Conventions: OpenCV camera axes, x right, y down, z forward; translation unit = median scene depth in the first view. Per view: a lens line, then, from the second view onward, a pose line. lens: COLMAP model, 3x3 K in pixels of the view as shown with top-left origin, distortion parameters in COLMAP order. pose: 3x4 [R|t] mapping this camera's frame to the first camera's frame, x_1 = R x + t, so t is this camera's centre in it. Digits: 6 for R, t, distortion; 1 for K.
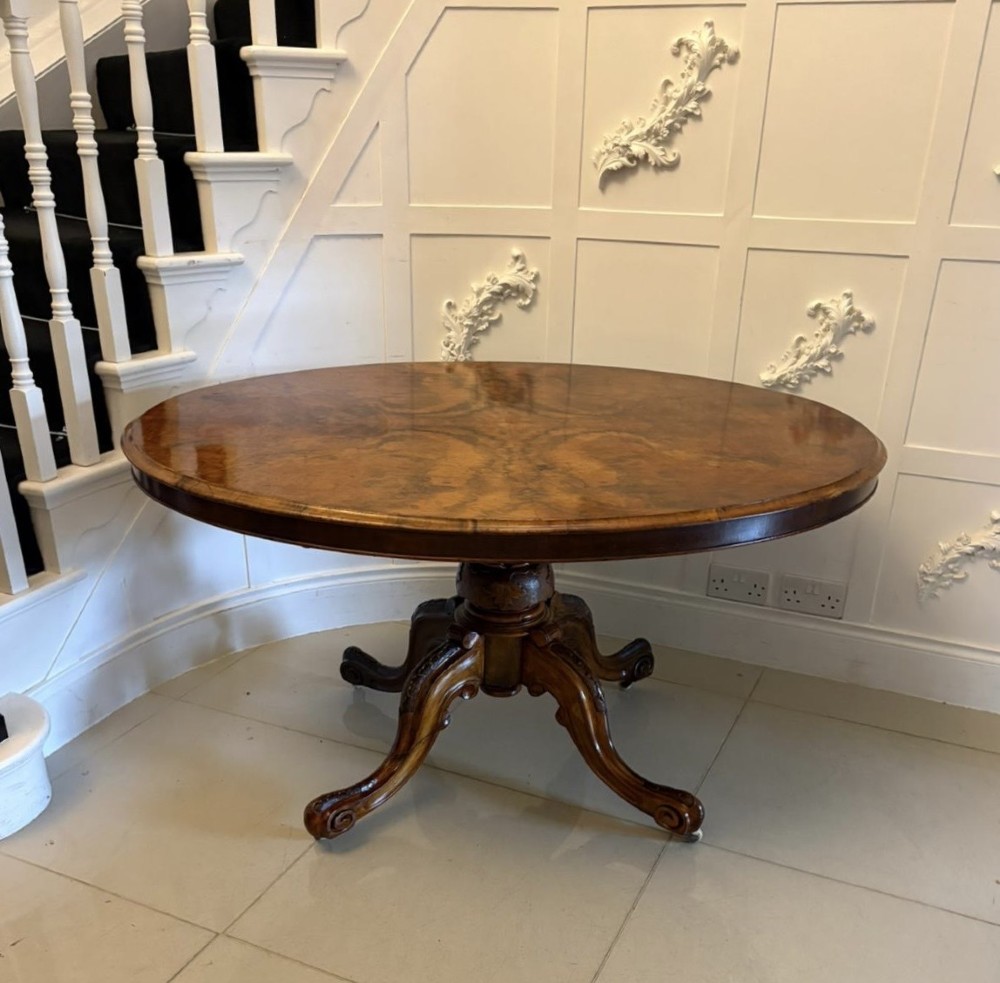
lens RADIAL K [[1062.7, 0, 497.0], [0, 1062.7, 676.1], [0, 0, 1]] dist [0.022528, 0.006811]
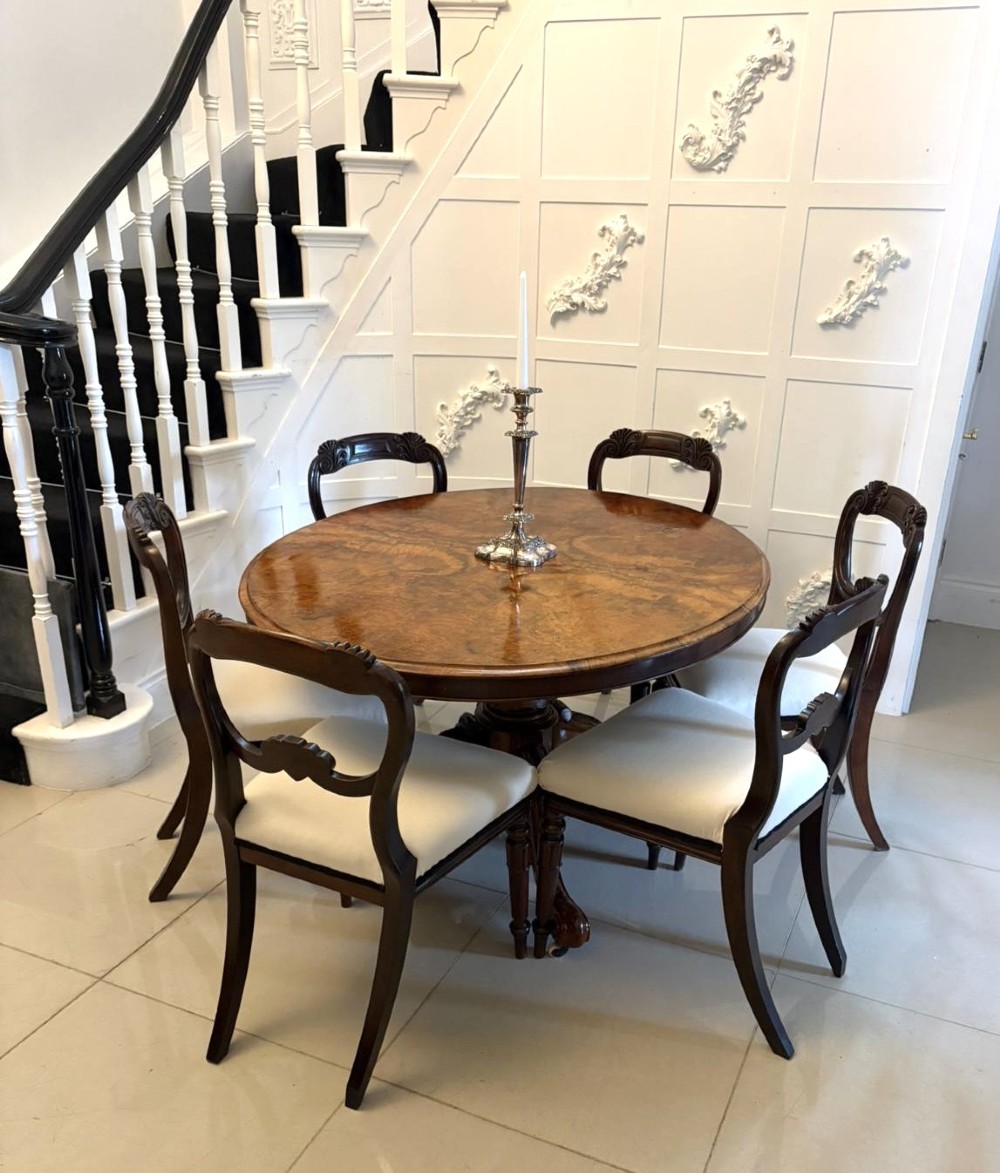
lens RADIAL K [[1083.6, 0, 533.3], [0, 1083.6, 722.8], [0, 0, 1]] dist [0.010803, -0.003526]
pose [[0.999513, -0.002129, 0.031128, 0.029456], [0.003481, 0.999050, -0.043450, 0.123904], [-0.031006, 0.043537, 0.998571, -0.394786]]
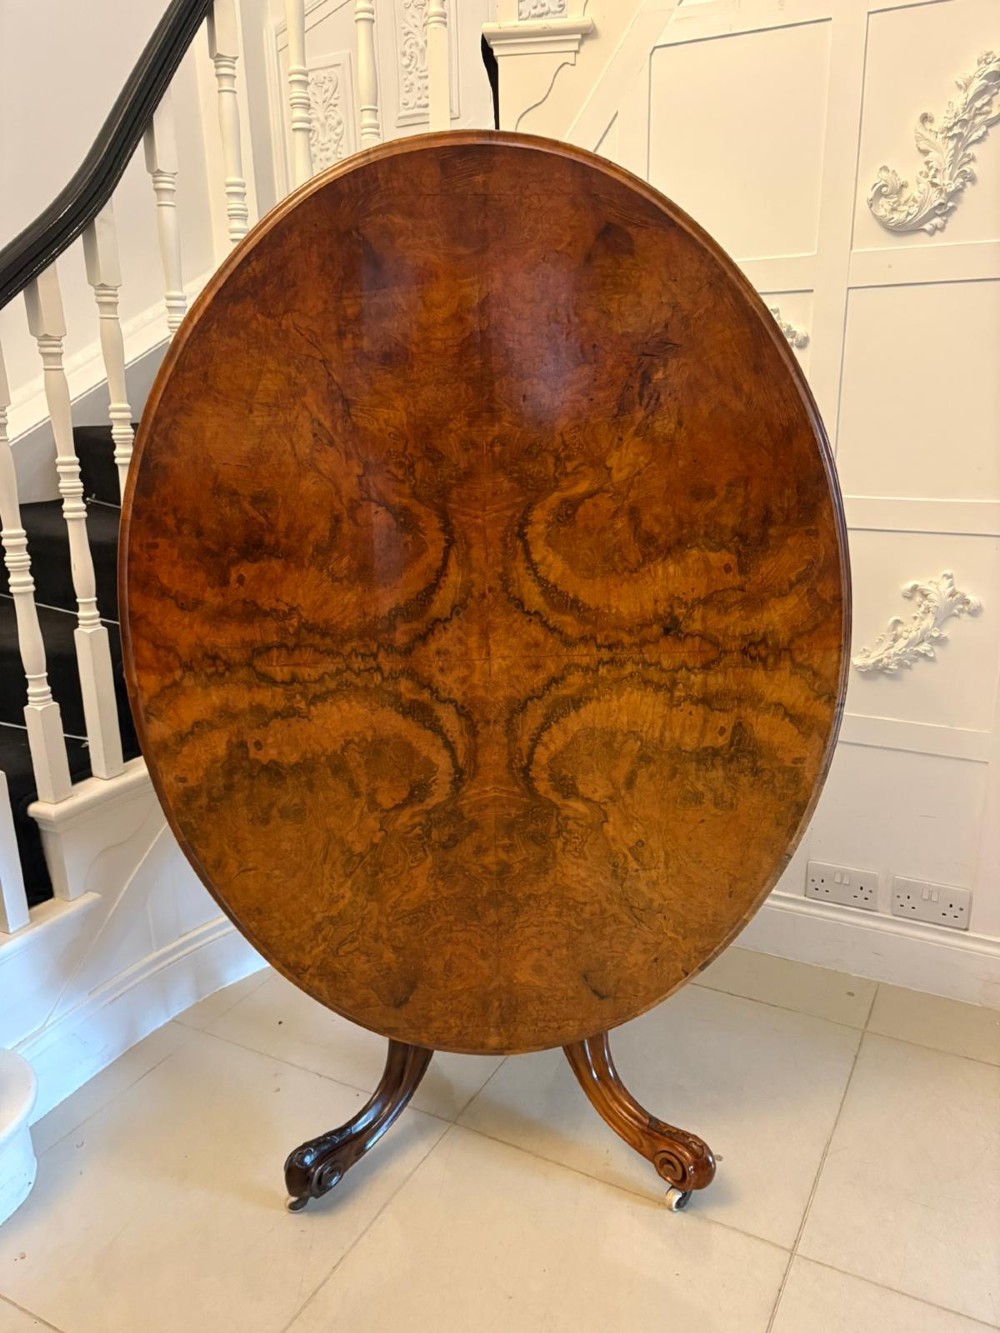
lens RADIAL K [[1018.1, 0, 502.5], [0, 1018.1, 670.9], [0, 0, 1]] dist [0.039438, -0.052875]
pose [[0.997923, -0.019995, -0.061234, 0.005941], [0.007626, 0.980590, -0.195919, -0.112650], [0.063963, 0.195045, 0.978706, 0.149788]]
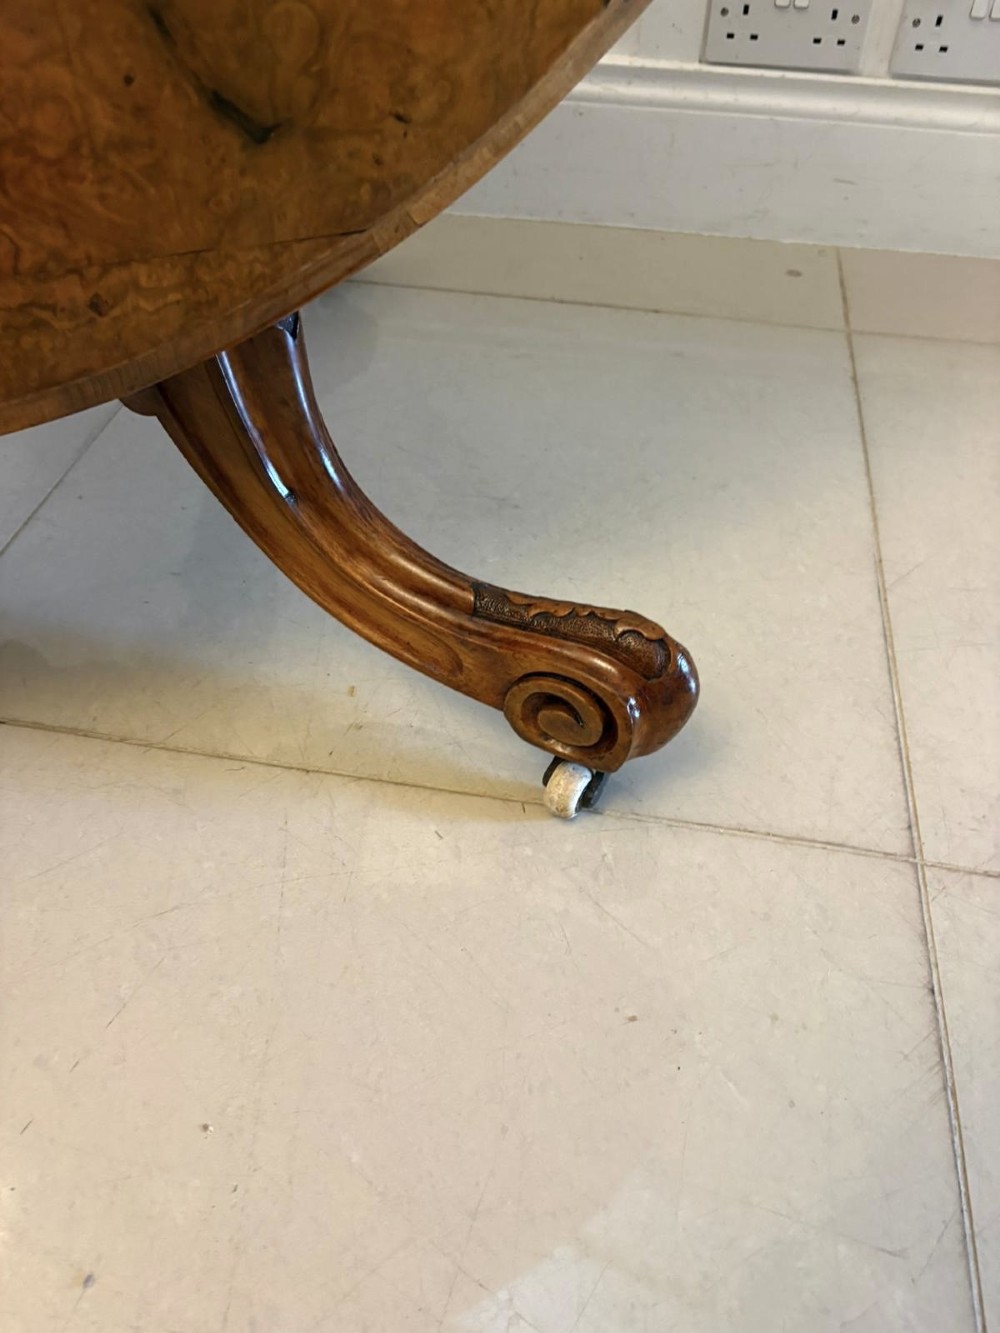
lens RADIAL K [[1018.1, 0, 502.5], [0, 1018.1, 670.9], [0, 0, 1]] dist [0.039438, -0.052875]
pose [[0.961865, -0.187749, 0.198913, 0.016313], [0.118395, 0.941343, 0.316001, 0.005107], [-0.246574, -0.280400, 0.927673, 0.719495]]
